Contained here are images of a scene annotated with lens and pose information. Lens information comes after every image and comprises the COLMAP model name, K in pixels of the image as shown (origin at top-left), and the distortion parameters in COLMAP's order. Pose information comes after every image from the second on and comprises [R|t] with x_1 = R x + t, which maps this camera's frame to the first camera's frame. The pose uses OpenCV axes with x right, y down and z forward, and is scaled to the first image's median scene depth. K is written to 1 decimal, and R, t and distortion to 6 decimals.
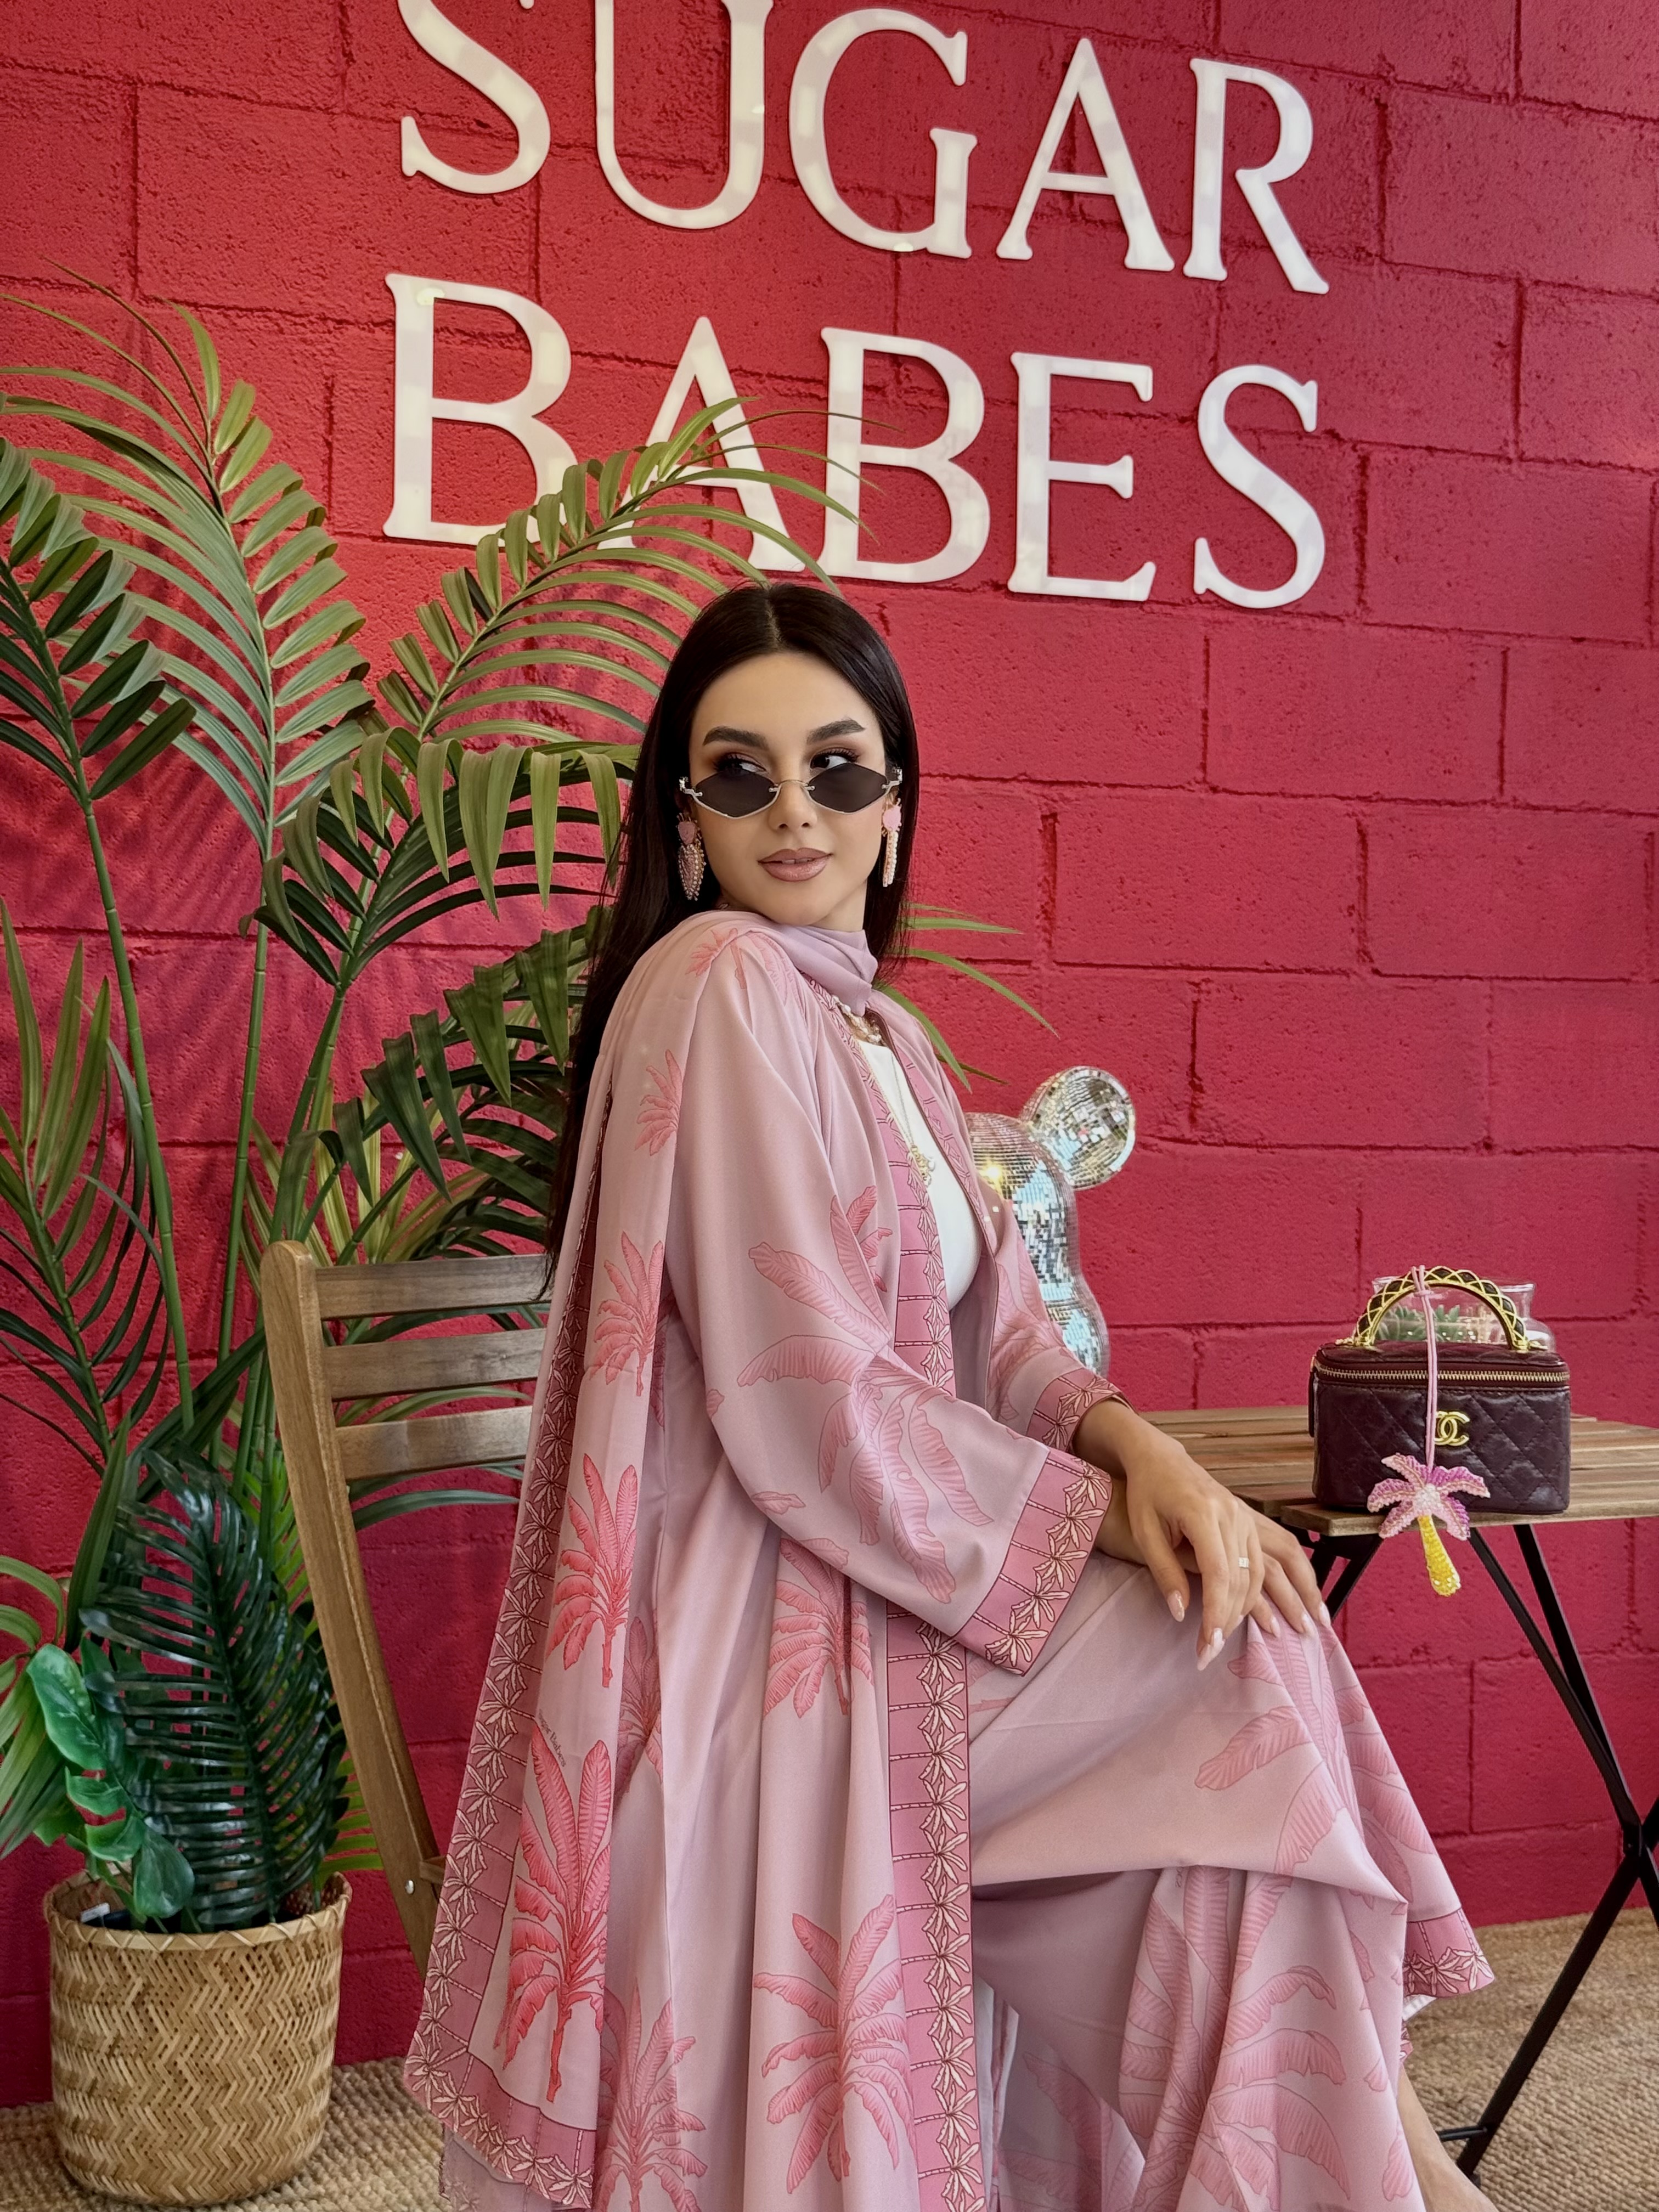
lens RADIAL K [[3108.2, 0, 831.4], [0, 3108.2, 1111.0], [0, 0, 1]] dist [0.179605, -0.402626]
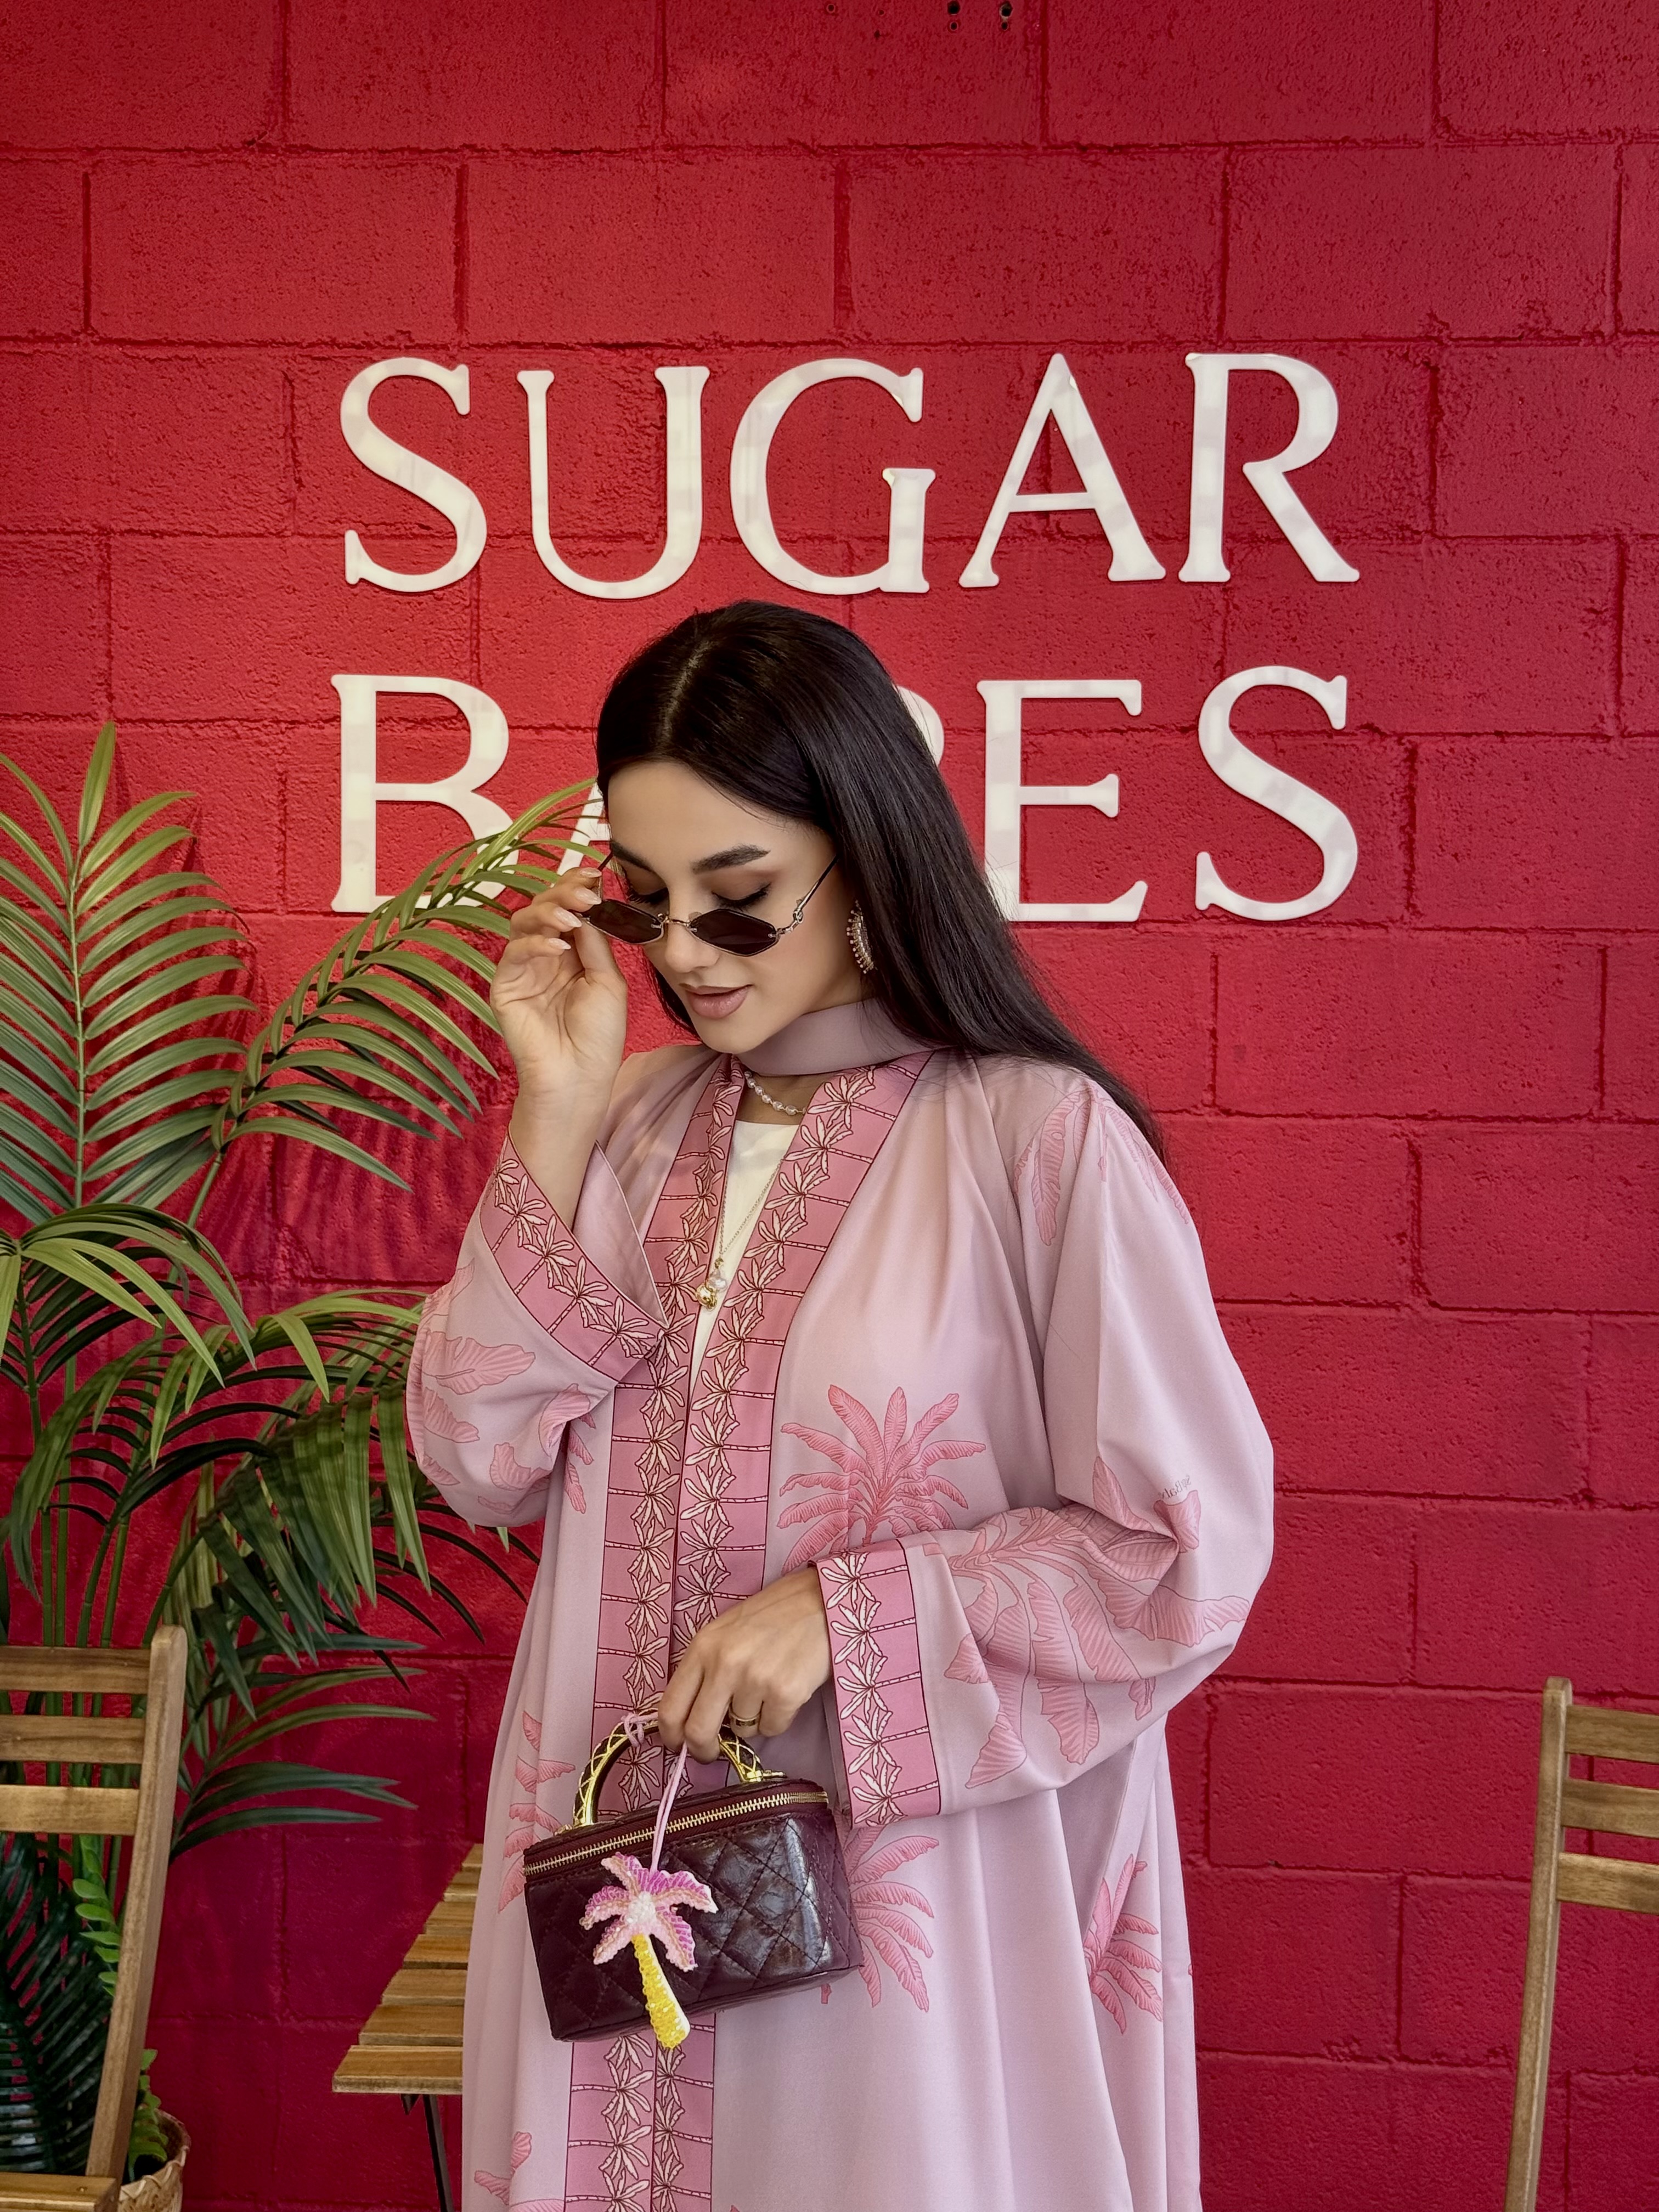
lens RADIAL K [[3105.5, 0, 807.2], [0, 3105.5, 1101.6], [0, 0, 1]] dist [0.182154, -0.417164]
pose [[0.873527, 0.017063, -0.486476, 0.476505], [-0.009634, 0.999796, 0.017769, -0.123095], [0.486680, -0.010835, 0.873513, 0.113818]]
